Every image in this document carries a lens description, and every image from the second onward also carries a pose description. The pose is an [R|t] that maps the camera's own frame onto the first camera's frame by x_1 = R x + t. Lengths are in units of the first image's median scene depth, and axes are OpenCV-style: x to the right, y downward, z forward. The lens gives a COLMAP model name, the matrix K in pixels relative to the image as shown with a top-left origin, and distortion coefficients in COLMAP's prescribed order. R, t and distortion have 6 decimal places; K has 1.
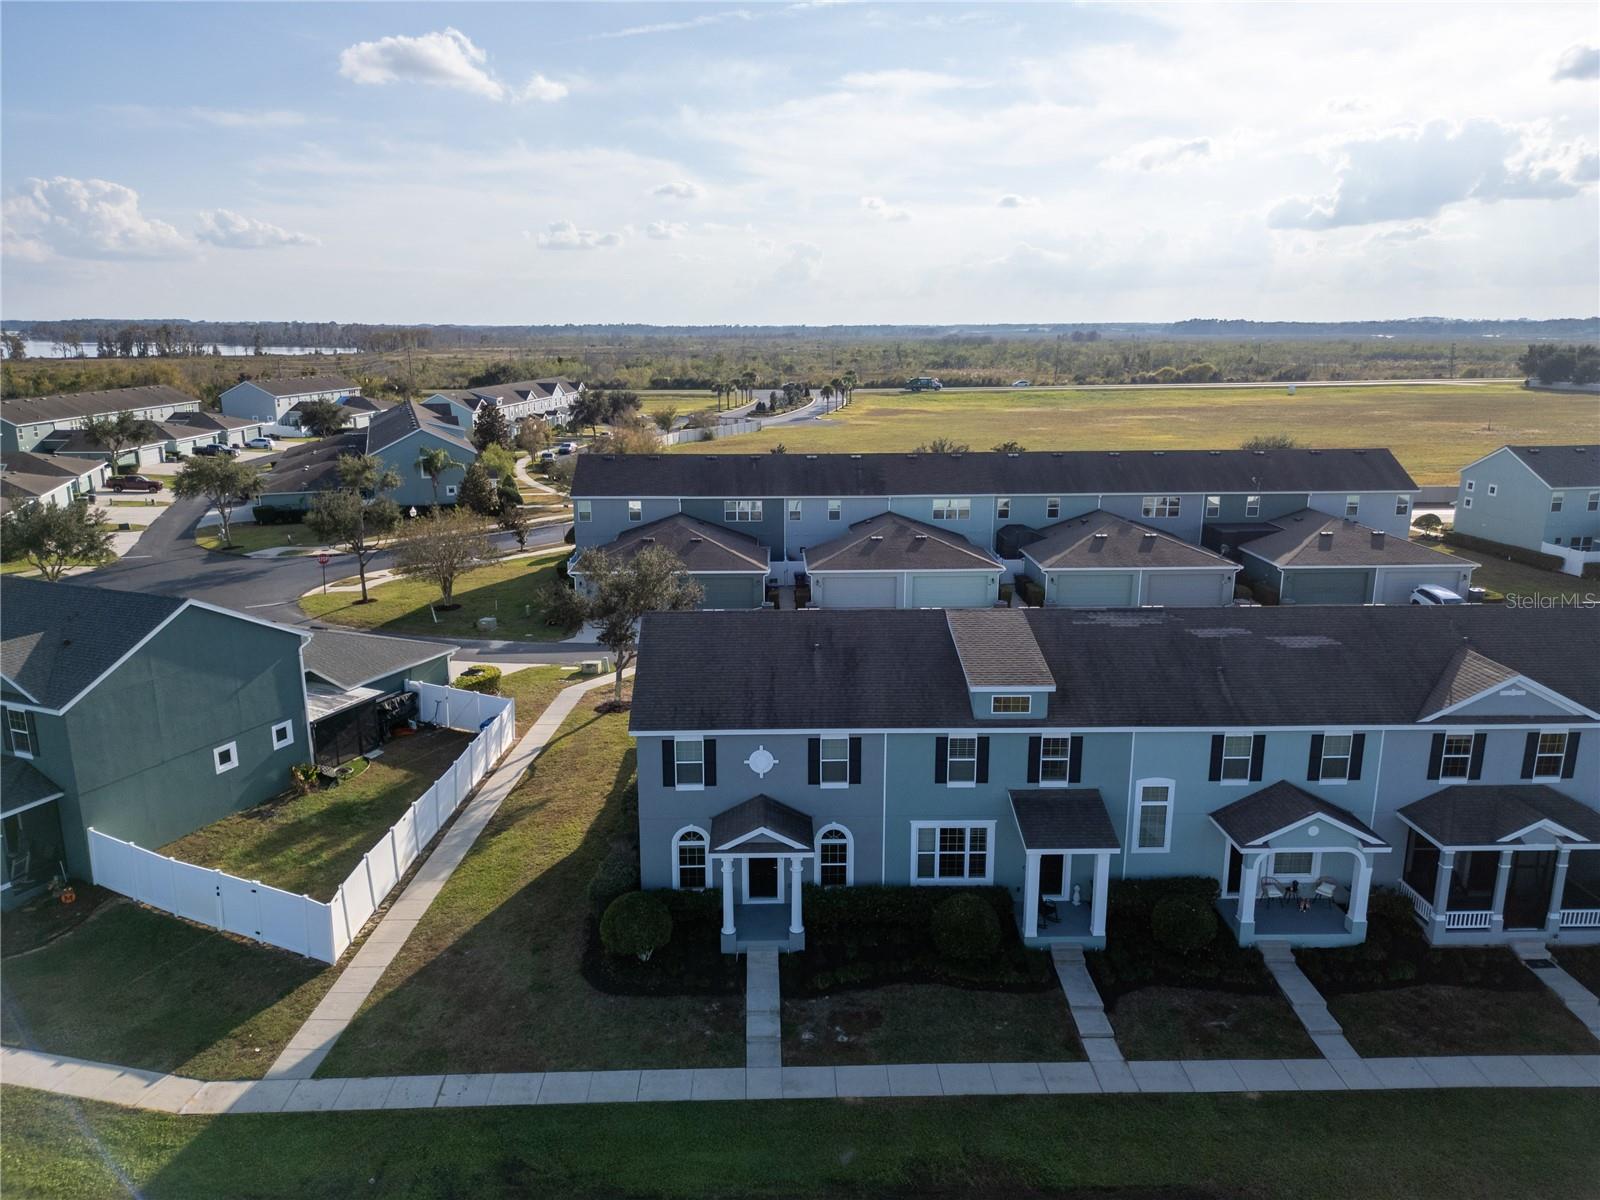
lens RADIAL K [[1123.6, 0, 799.2], [0, 1123.6, 594.4], [0, 0, 1]] dist [0.067855, -0.062235]
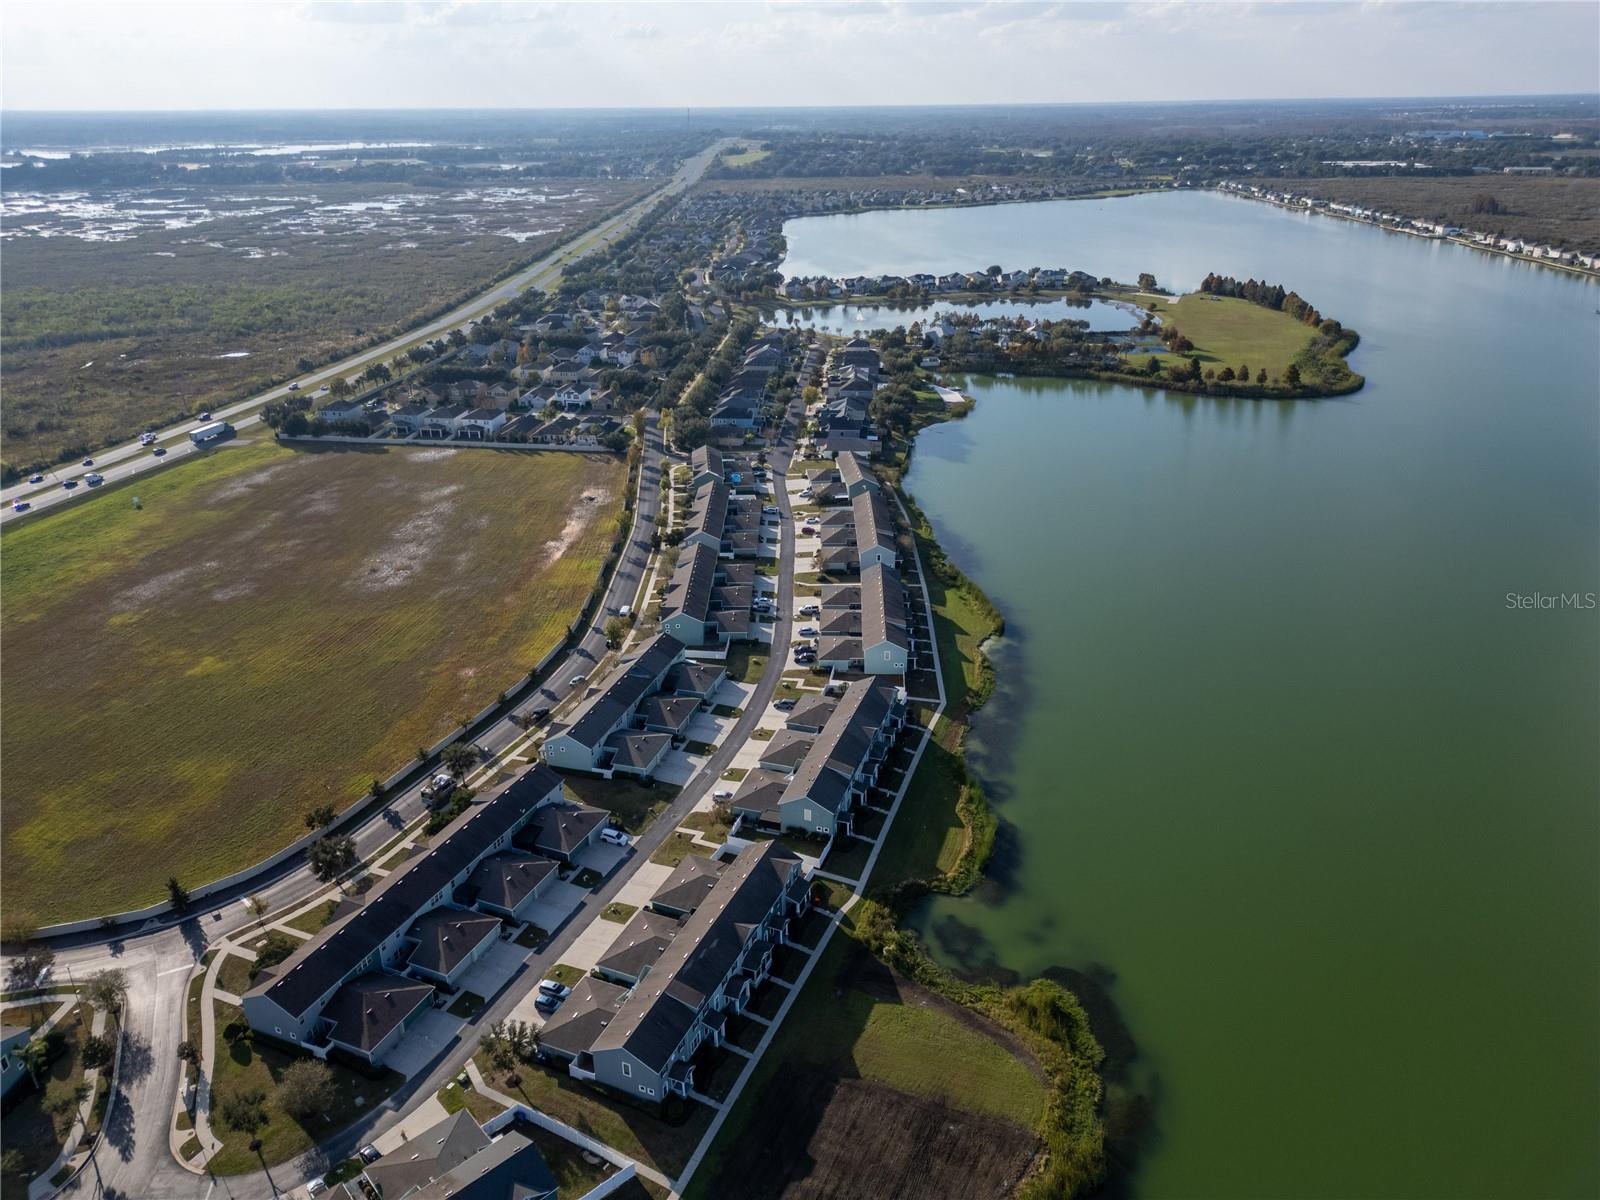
lens RADIAL K [[1126.3, 0, 800.0], [0, 1126.3, 600.0], [0, 0, 1]] dist [0.067483, -0.065487]
pose [[0.418479, -0.365557, 0.831411, -2.673234], [0.214053, 0.929332, 0.300870, -2.542809], [-0.882642, 0.052058, 0.467154, -1.440853]]
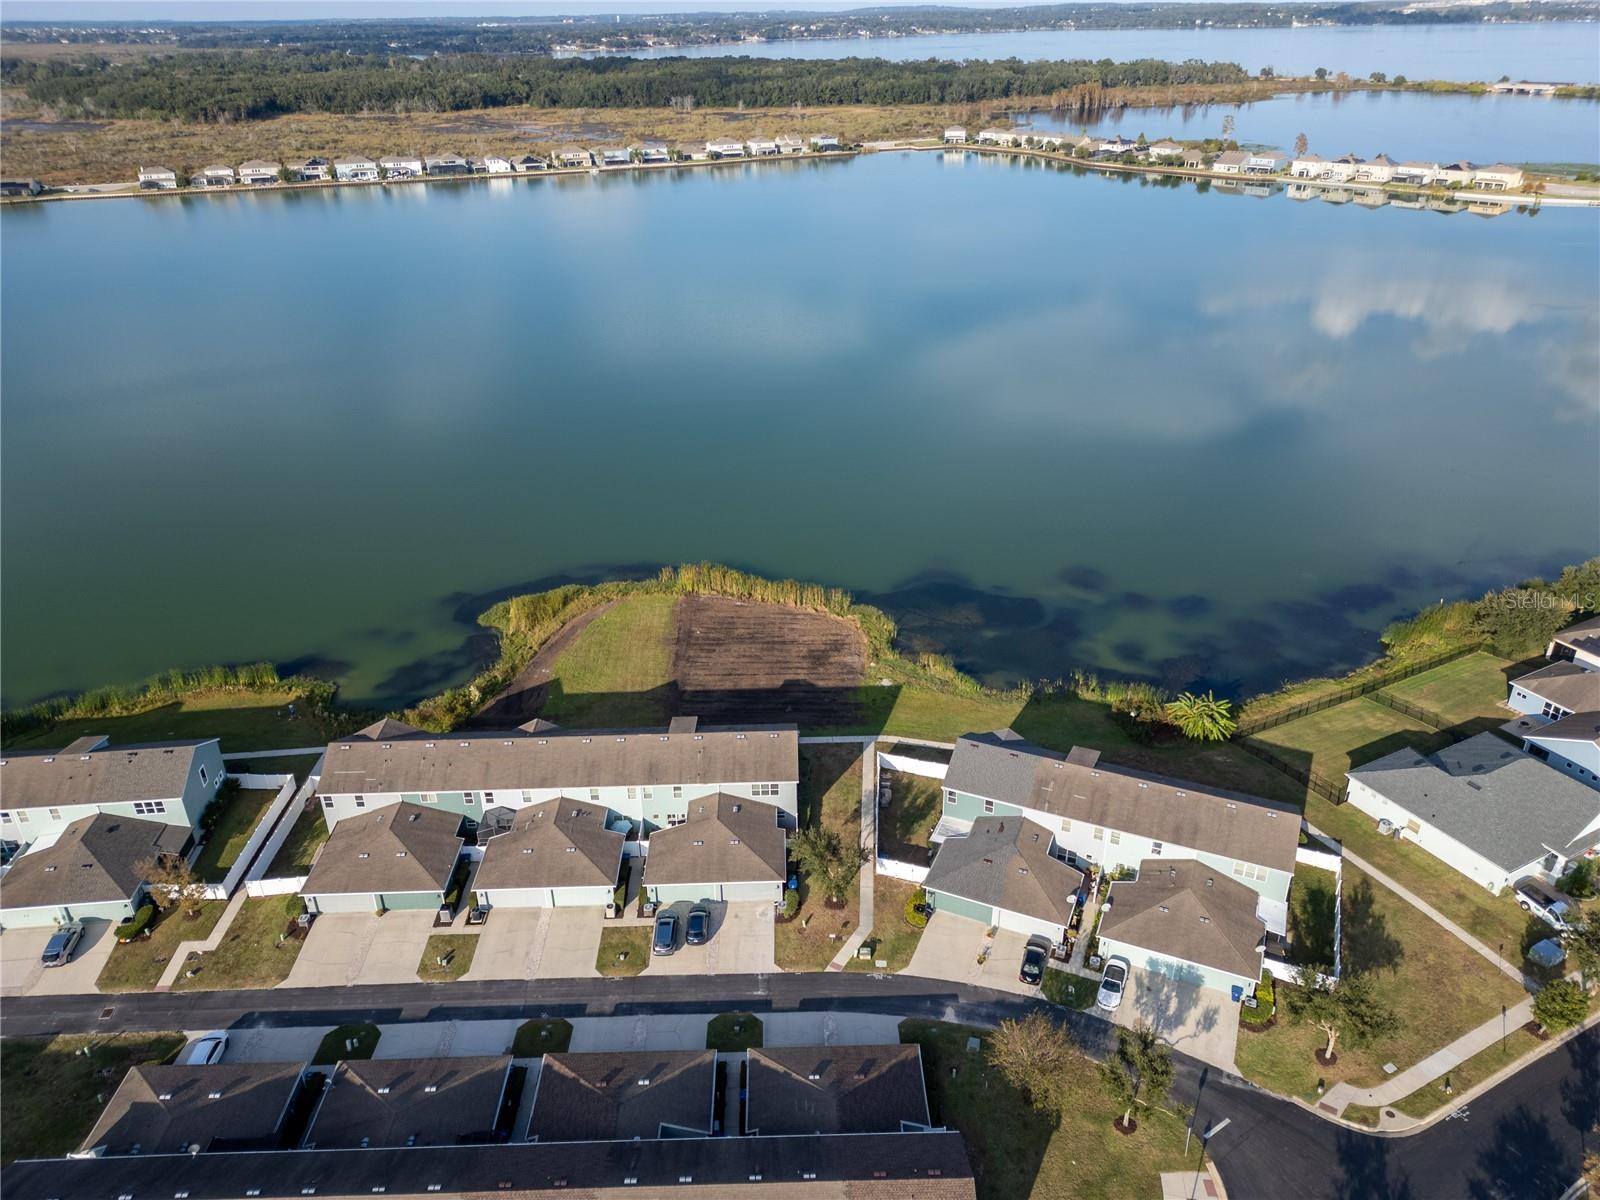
lens RADIAL K [[1123.2, 0, 800.0], [0, 1123.2, 600.0], [0, 0, 1]] dist [0.108969, -0.142712]
pose [[-0.999797, 0.010566, 0.017141, -0.219252], [0.019181, 0.758842, 0.650992, -2.369381], [-0.006129, 0.651189, -0.758891, 3.297641]]
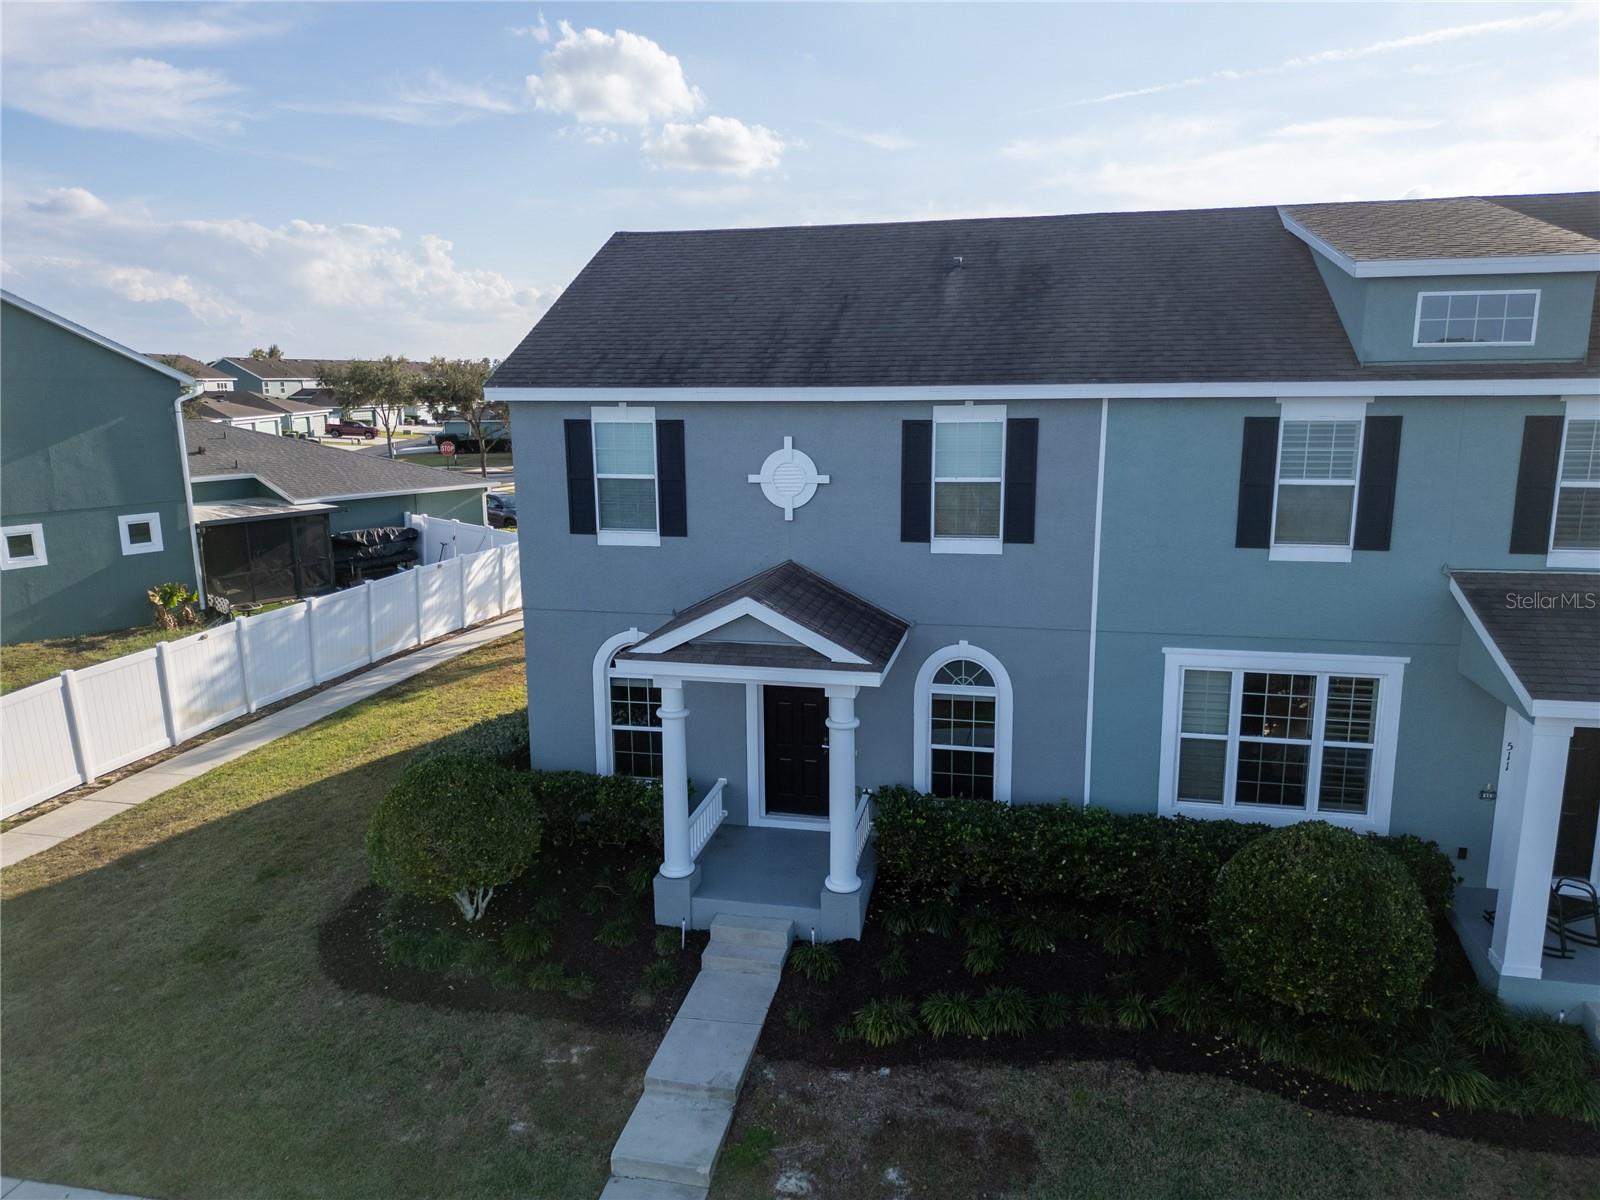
lens RADIAL K [[1126.3, 0, 800.0], [0, 1126.3, 600.0], [0, 0, 1]] dist [0.067483, -0.065487]
pose [[0.970319, 0.039604, -0.238565, 0.070129], [-0.047816, 0.998443, -0.028733, 0.202730], [0.237056, 0.039287, 0.970701, 0.591173]]
